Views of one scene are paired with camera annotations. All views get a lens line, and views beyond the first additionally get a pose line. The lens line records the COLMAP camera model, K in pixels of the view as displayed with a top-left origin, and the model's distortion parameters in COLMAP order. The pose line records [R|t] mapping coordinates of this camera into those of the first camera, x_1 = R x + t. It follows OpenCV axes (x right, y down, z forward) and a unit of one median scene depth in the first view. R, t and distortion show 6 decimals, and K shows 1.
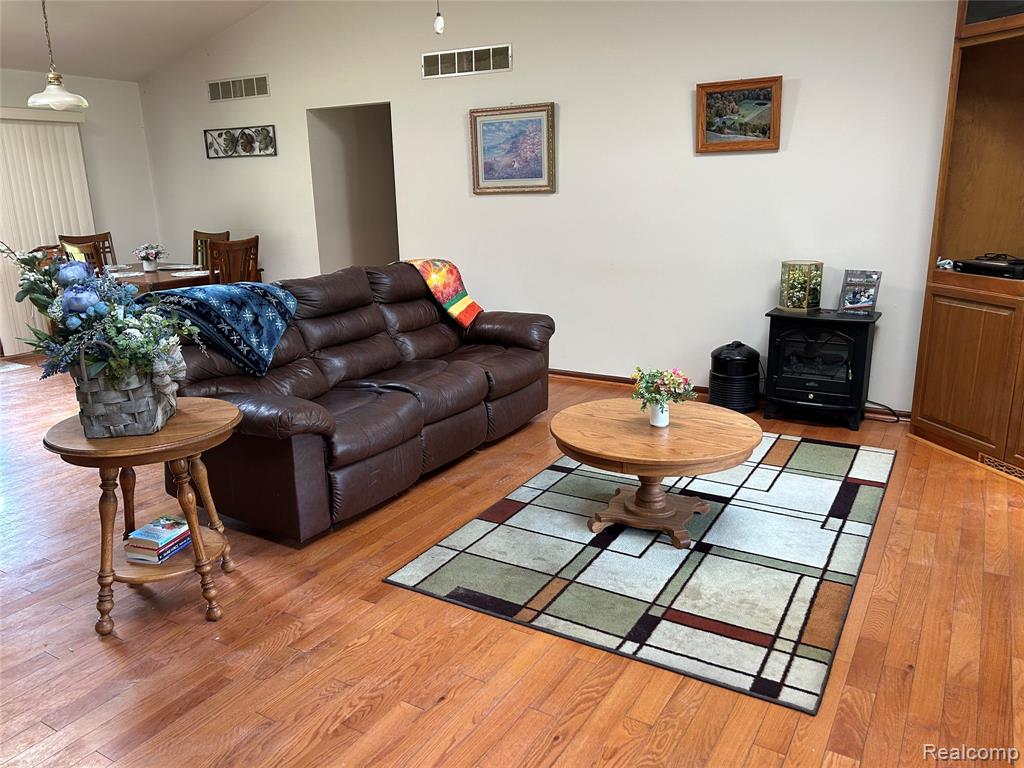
lens RADIAL K [[760.9, 0, 511.4], [0, 760.9, 388.6], [0, 0, 1]] dist [0.015396, -0.027122]
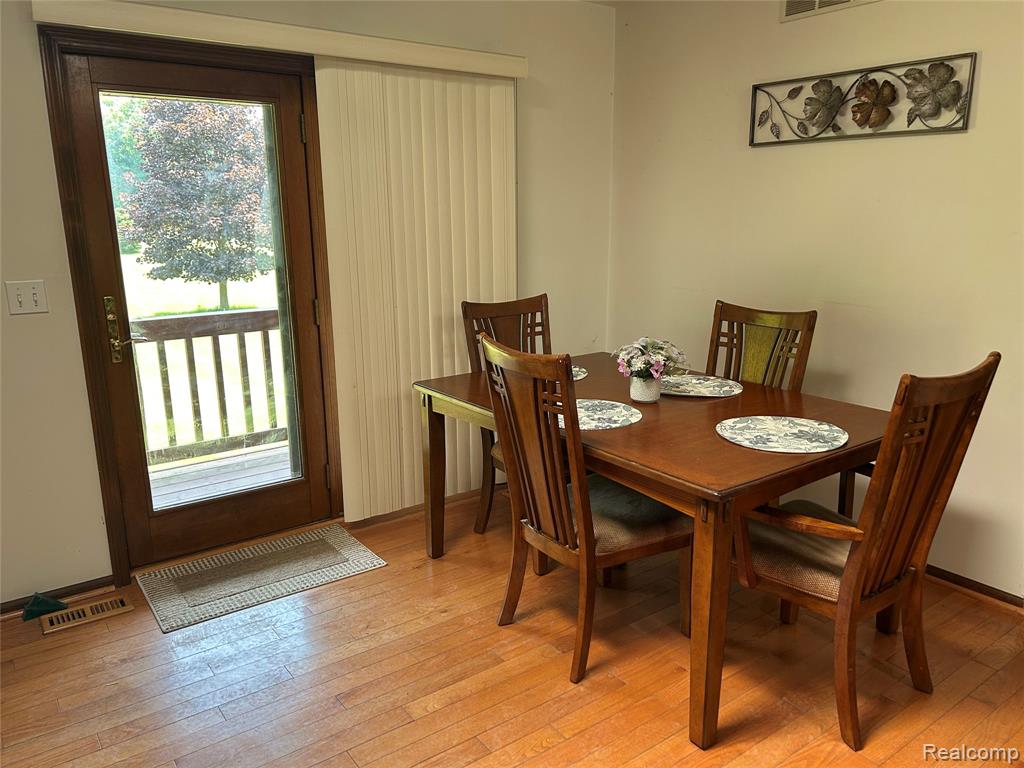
lens RADIAL K [[760.9, 0, 507.1], [0, 760.9, 382.3], [0, 0, 1]] dist [0.015396, -0.027122]
pose [[0.916679, 0.094756, -0.388228, -0.368865], [-0.103732, 0.994603, -0.002174, -0.151484], [0.385927, 0.042265, 0.921561, 0.556553]]
